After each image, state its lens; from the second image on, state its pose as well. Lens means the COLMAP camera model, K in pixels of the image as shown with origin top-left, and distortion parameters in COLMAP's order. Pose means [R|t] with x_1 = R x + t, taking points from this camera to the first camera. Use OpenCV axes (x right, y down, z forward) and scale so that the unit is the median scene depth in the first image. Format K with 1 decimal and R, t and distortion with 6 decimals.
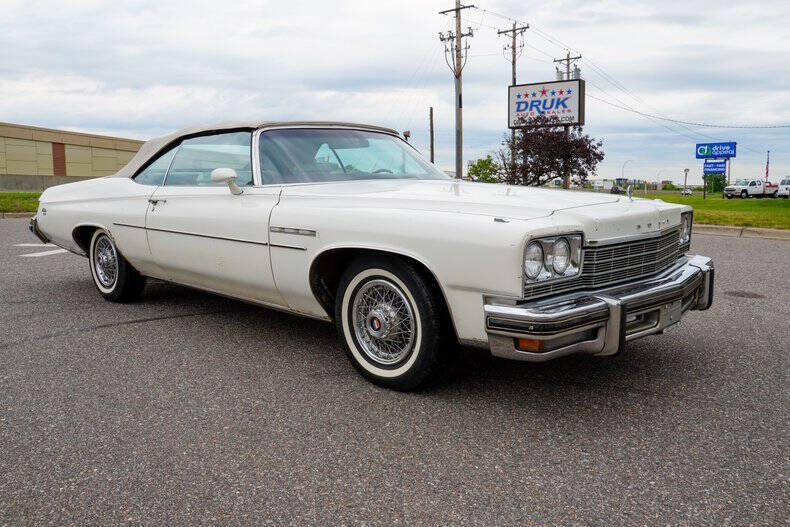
lens RADIAL K [[670.6, 0, 406.0], [0, 670.6, 256.2], [0, 0, 1]] dist [-0.037820, 0.061293]
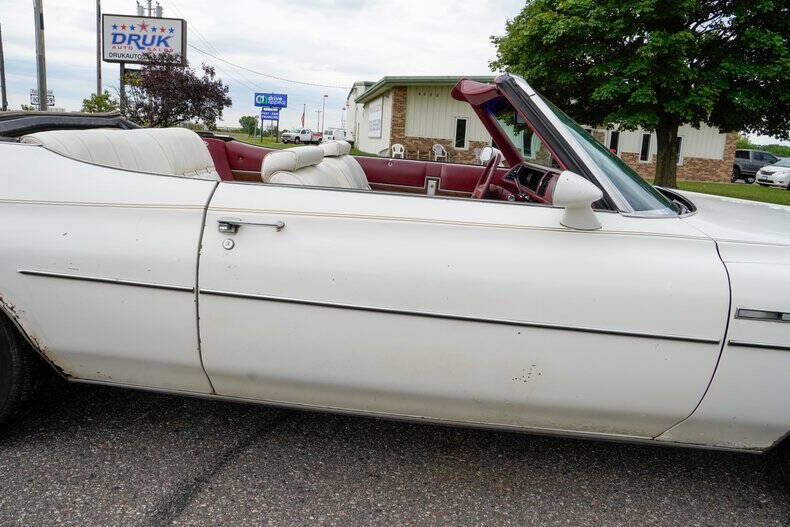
lens RADIAL K [[602.5, 0, 400.2], [0, 602.5, 263.6], [0, 0, 1]] dist [-0.115997, 0.089544]
pose [[0.762846, -0.076779, 0.642005, -0.077794], [-0.004935, 0.992204, 0.124524, -0.015144], [-0.646561, -0.098161, 0.756520, 0.097200]]
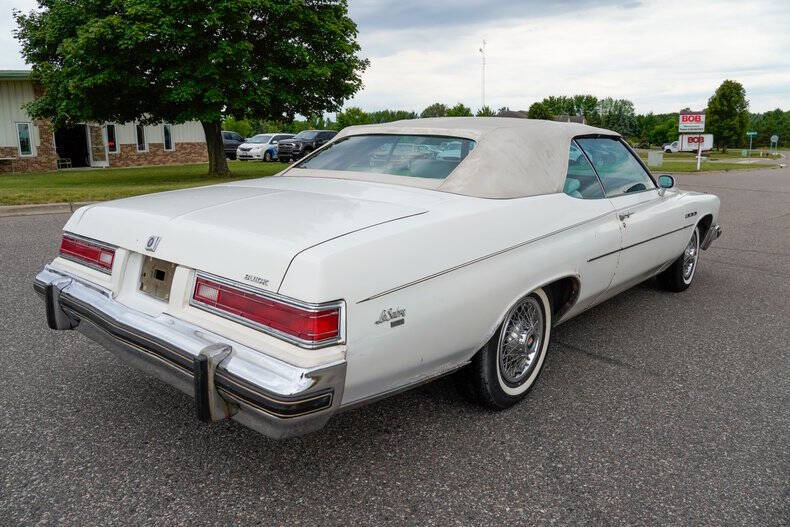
lens RADIAL K [[602.5, 0, 393.3], [0, 602.5, 259.2], [0, 0, 1]] dist [-0.115997, 0.089544]
pose [[-0.038040, -0.190994, 0.980854, -0.165527], [0.107223, 0.975117, 0.194036, -0.030485], [-0.993507, 0.112551, -0.016615, 0.190455]]
